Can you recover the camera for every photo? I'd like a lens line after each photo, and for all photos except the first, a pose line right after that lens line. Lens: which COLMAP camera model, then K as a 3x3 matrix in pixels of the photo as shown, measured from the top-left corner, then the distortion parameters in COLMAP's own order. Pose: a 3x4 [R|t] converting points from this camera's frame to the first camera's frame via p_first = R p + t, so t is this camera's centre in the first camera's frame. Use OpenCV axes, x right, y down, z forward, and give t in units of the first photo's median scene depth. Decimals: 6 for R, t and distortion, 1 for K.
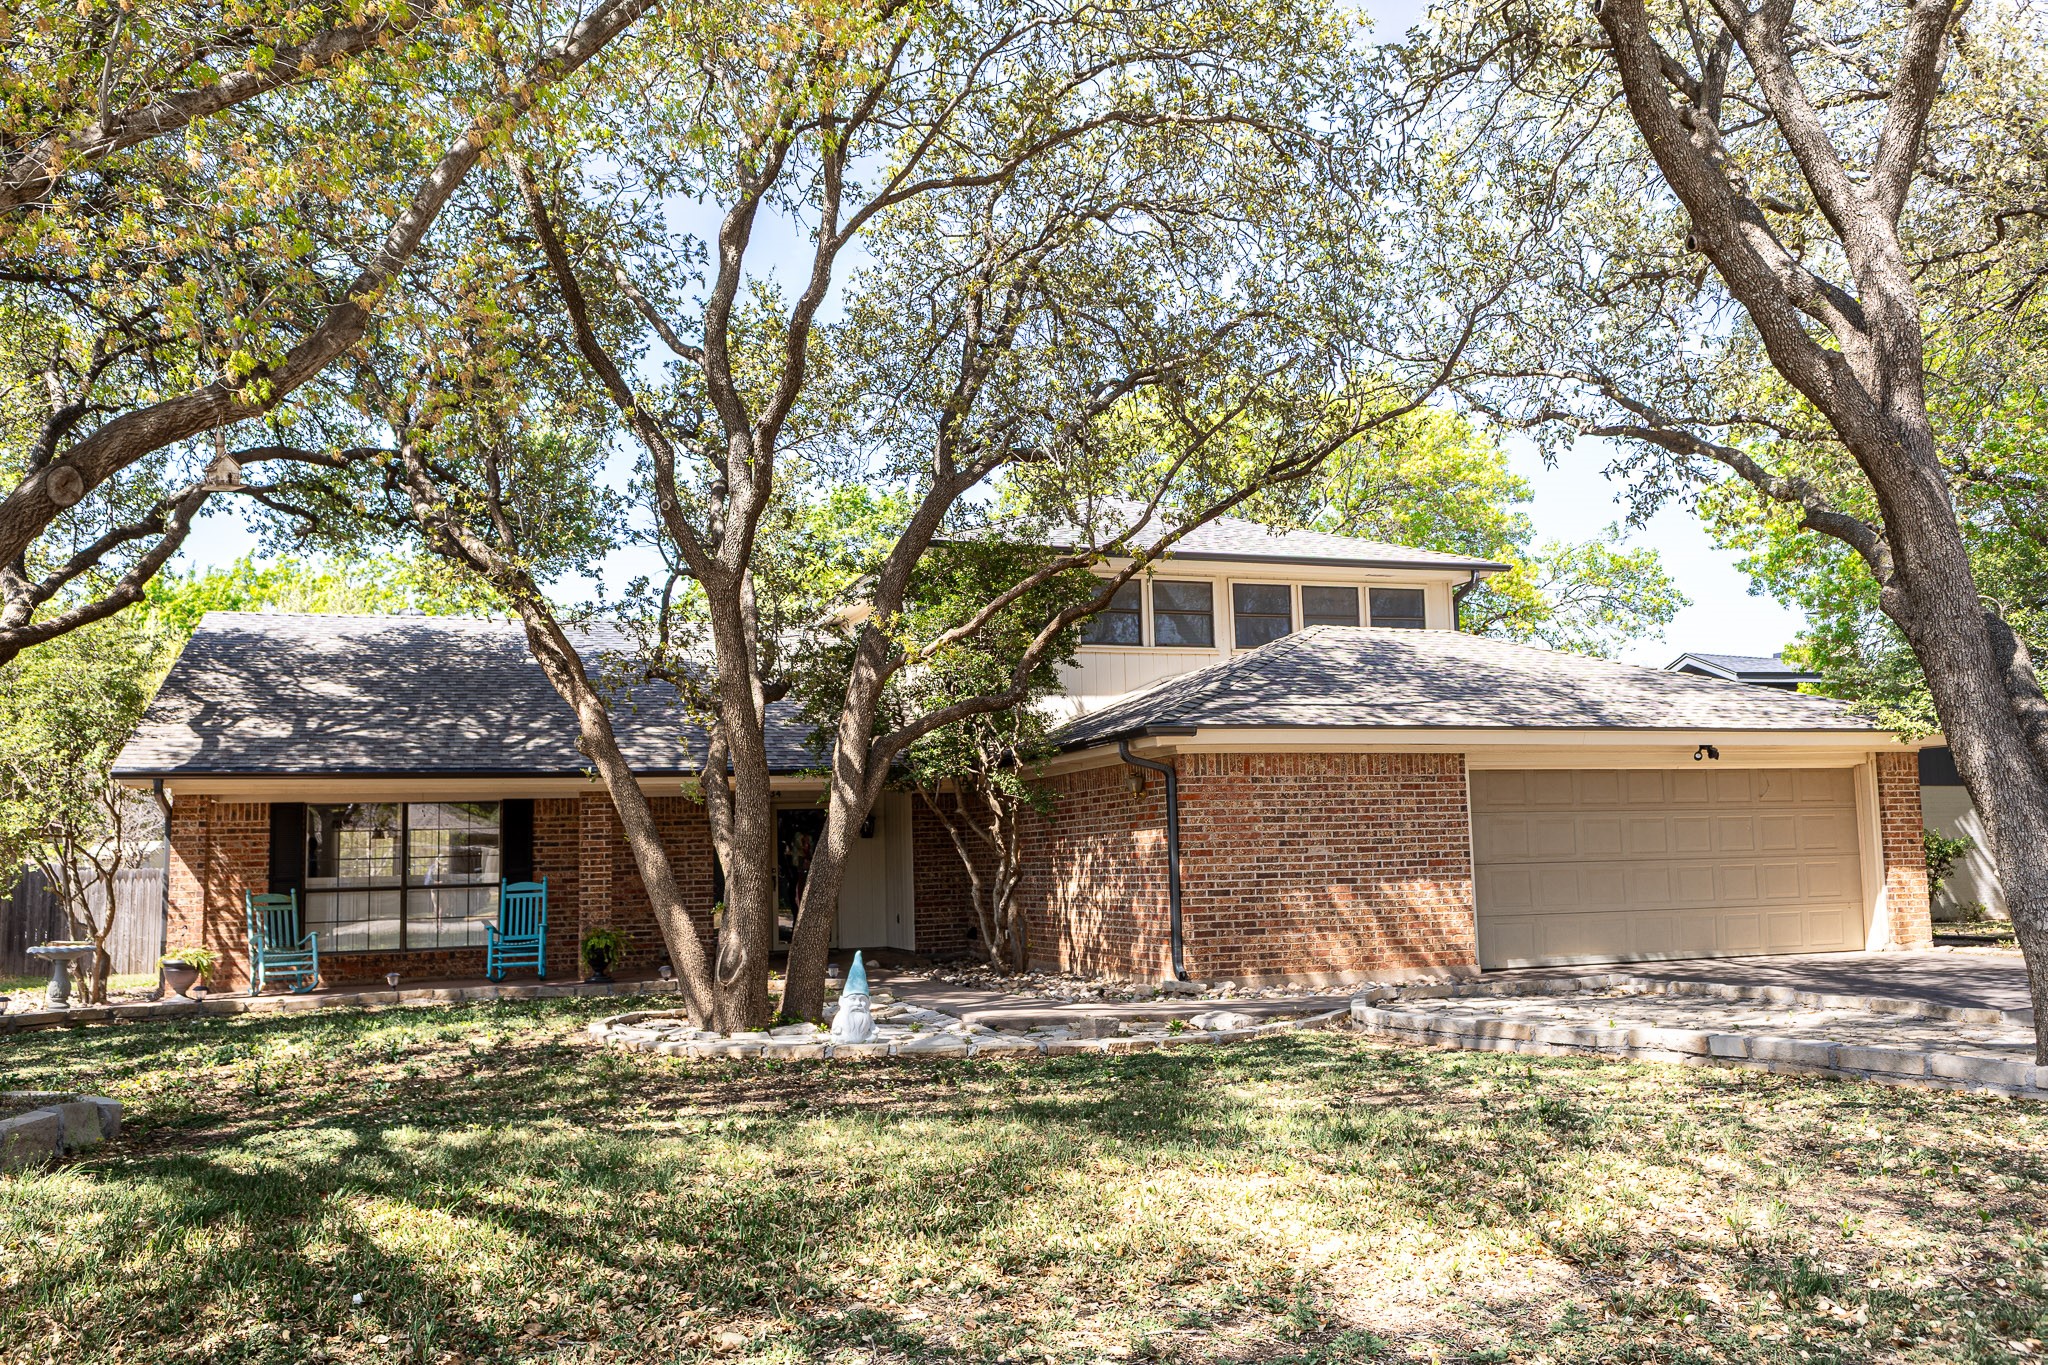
lens RADIAL K [[1761.7, 0, 1018.9], [0, 1761.7, 694.6], [0, 0, 1]] dist [0.103227, -0.003245]
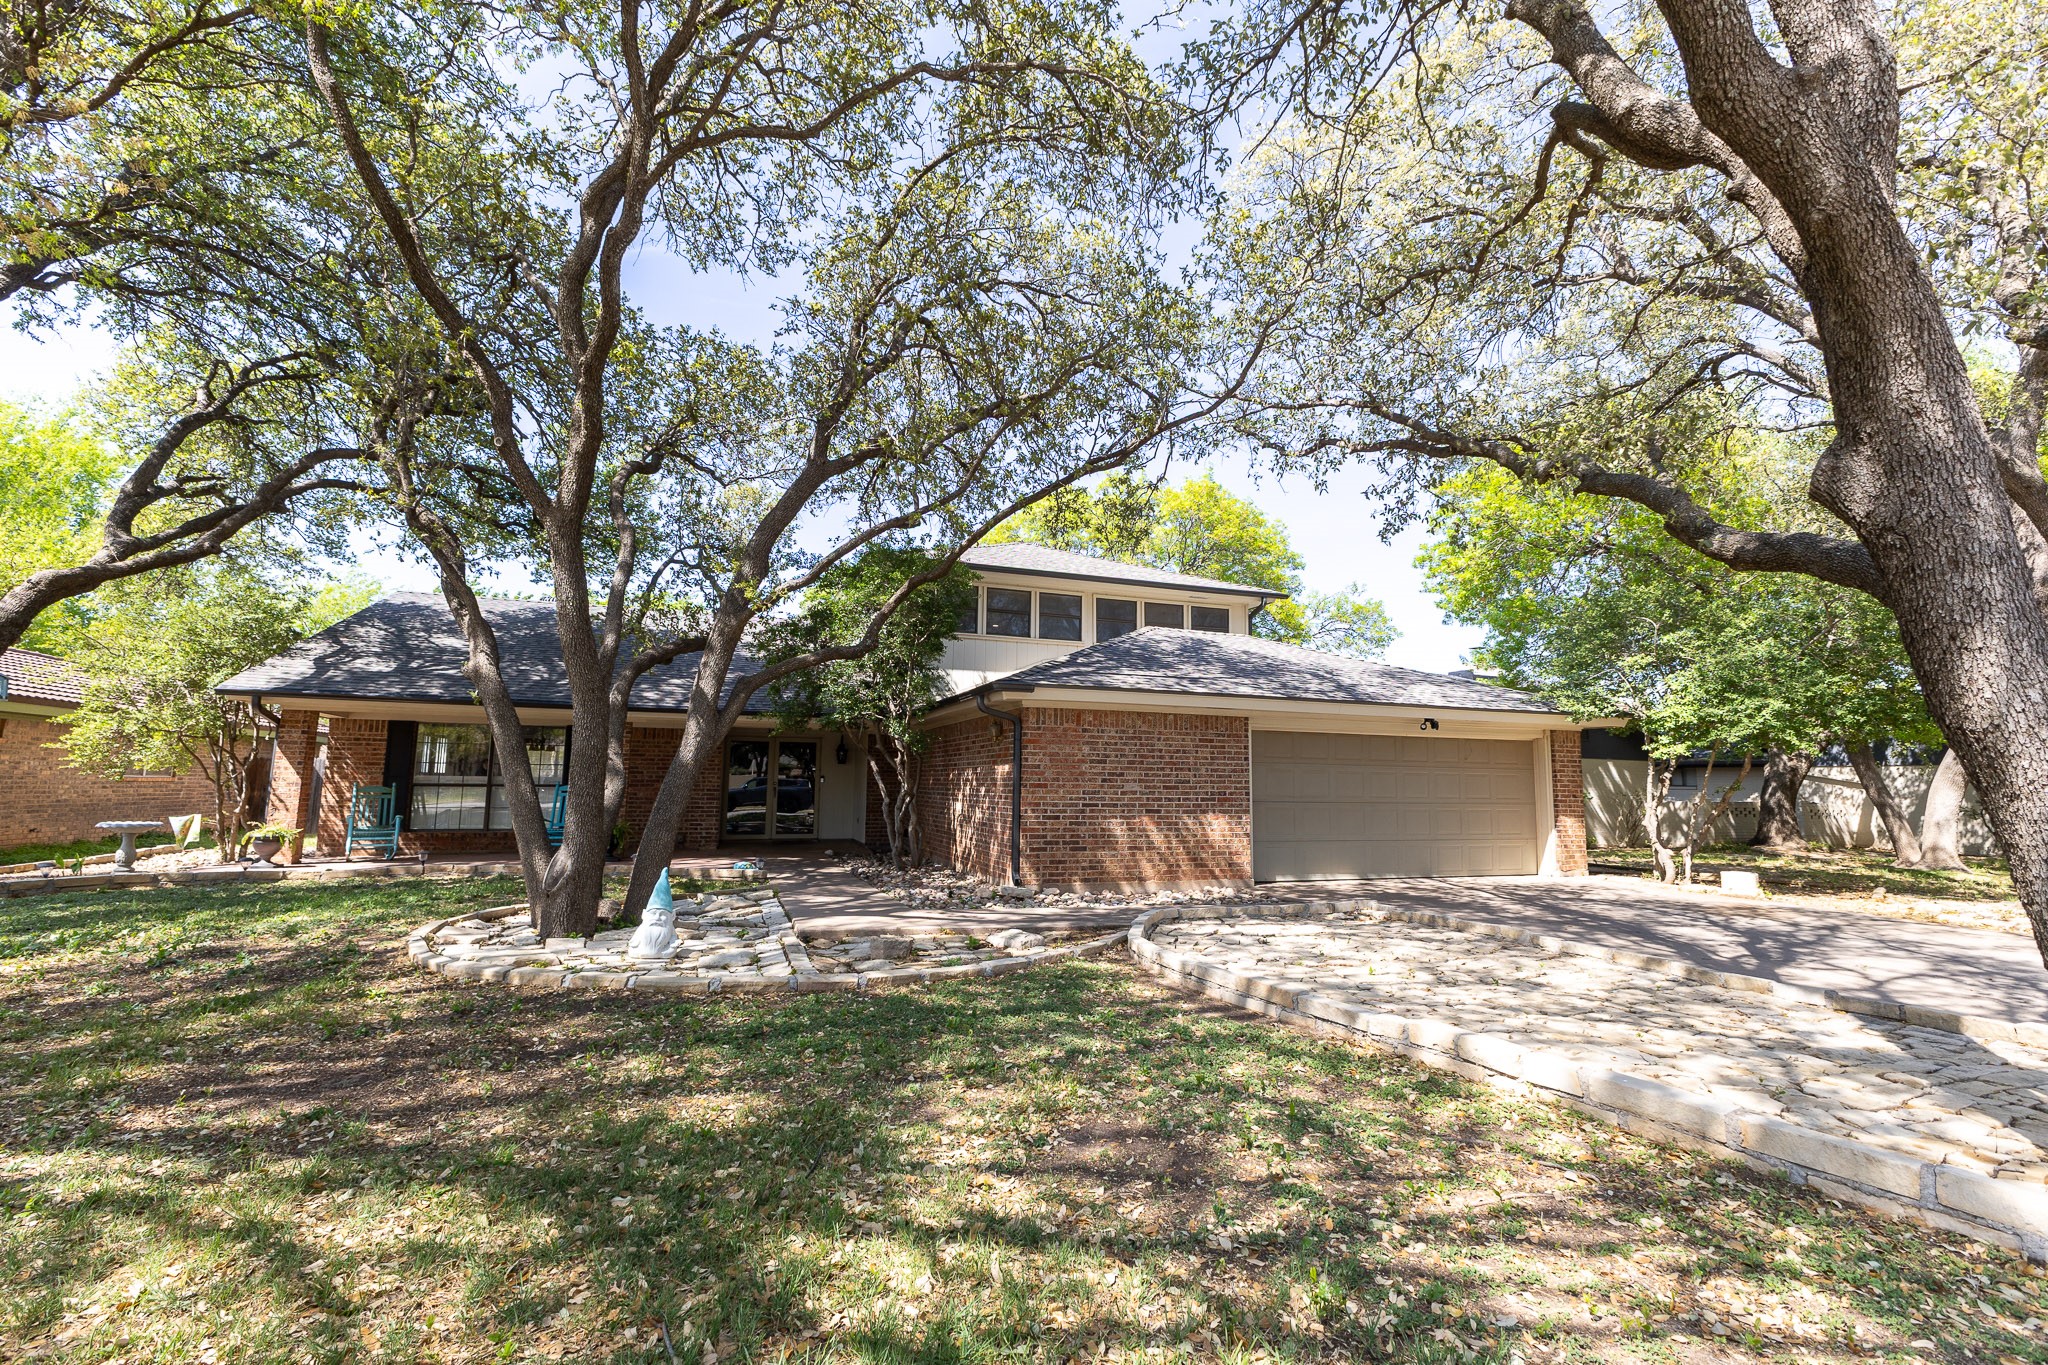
lens RADIAL K [[877.5, 0, 1024.2], [0, 877.5, 670.9], [0, 0, 1]] dist [0.001157, 0.000290]
pose [[0.999052, 0.038682, -0.019958, 0.092006], [-0.039238, 0.998830, -0.028278, 0.022622], [0.018841, 0.029034, 0.999401, 0.335308]]
